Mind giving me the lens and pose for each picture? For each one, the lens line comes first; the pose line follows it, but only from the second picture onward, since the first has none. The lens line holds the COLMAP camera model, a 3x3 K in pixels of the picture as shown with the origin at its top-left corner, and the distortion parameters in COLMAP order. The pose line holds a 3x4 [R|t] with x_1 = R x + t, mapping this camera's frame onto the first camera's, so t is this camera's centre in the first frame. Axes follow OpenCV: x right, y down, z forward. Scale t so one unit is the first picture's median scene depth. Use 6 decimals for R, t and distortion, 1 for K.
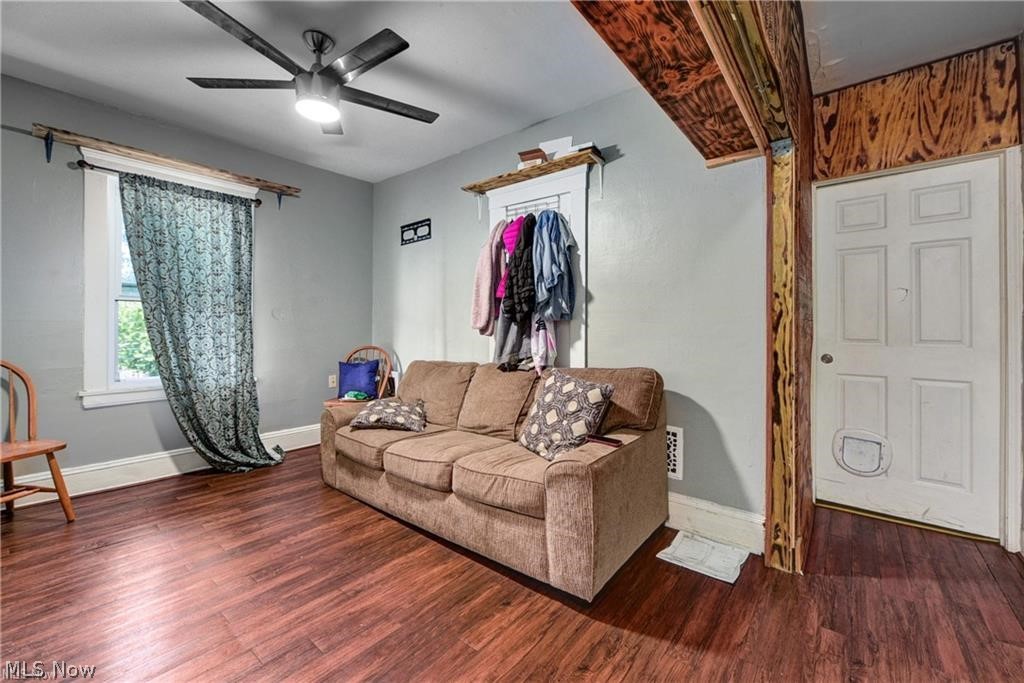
lens RADIAL K [[412.7, 0, 512.6], [0, 412.7, 341.3], [0, 0, 1]] dist [-0.001463, -0.000296]
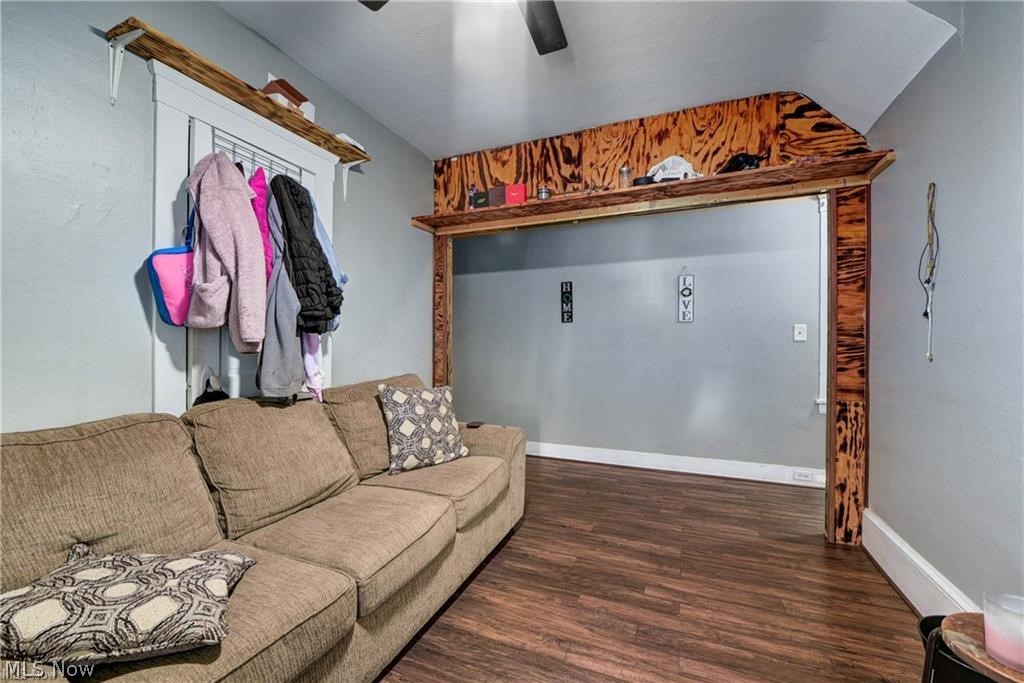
lens RADIAL K [[412.7, 0, 512.6], [0, 412.7, 341.3], [0, 0, 1]] dist [-0.001463, -0.000296]
pose [[-0.289845, 0.007548, 0.957044, -0.748503], [0.013423, 0.999903, -0.003821, -0.016840], [-0.956979, 0.011739, -0.289918, 0.846056]]
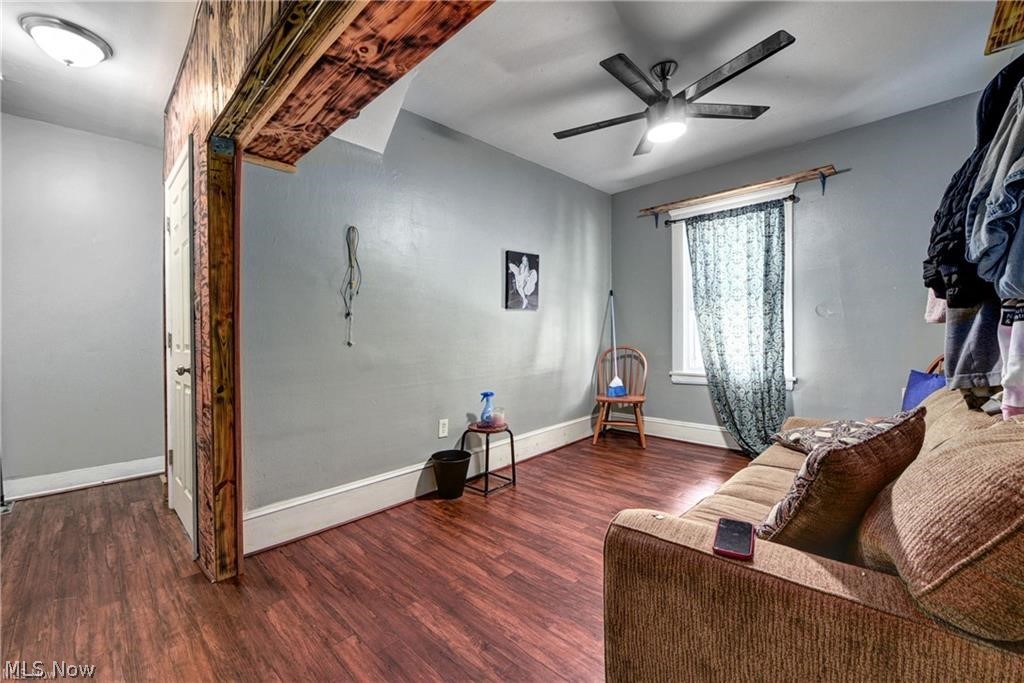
lens RADIAL K [[412.7, 0, 512.6], [0, 412.7, 341.3], [0, 0, 1]] dist [-0.001463, -0.000296]
pose [[-0.060449, 0.015568, -0.998050, 0.501384], [-0.006539, 0.999851, 0.015992, -0.010441], [0.998150, 0.007493, -0.060338, 0.497058]]
